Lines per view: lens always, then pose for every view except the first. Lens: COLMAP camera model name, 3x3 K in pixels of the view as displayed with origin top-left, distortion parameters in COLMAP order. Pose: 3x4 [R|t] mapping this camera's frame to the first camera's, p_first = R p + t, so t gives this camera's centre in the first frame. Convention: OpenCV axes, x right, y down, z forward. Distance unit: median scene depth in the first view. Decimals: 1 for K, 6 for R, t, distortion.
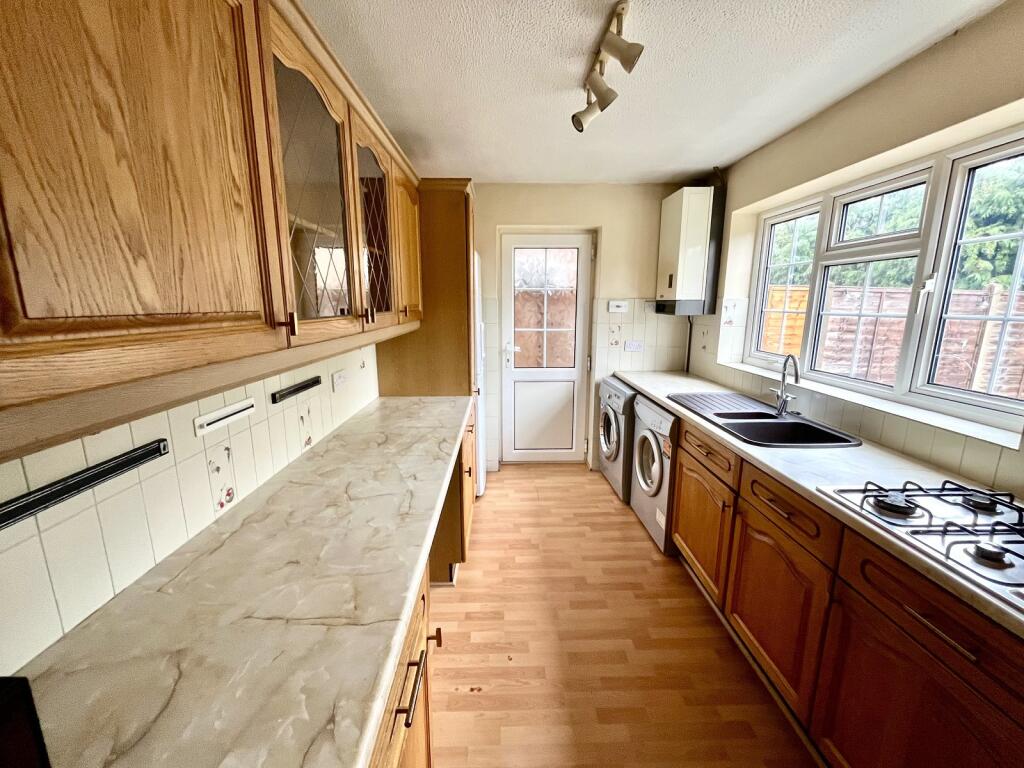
lens RADIAL K [[415.8, 0, 510.5], [0, 415.8, 382.0], [0, 0, 1]] dist [-0.020250, -0.000411]
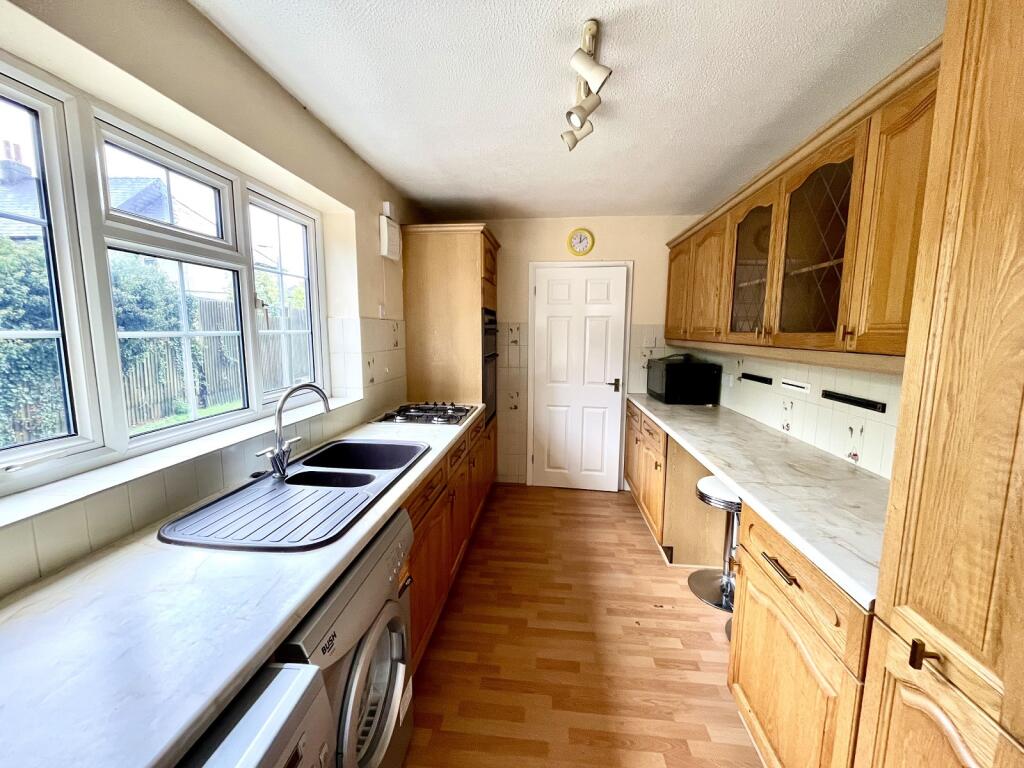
lens RADIAL K [[415.8, 0, 516.9], [0, 415.8, 386.3], [0, 0, 1]] dist [-0.020250, -0.000411]
pose [[-0.994486, -0.017632, 0.103381, 0.233966], [0.016069, 0.948509, 0.316343, -0.347460], [-0.103636, 0.316260, -0.942995, 1.938927]]
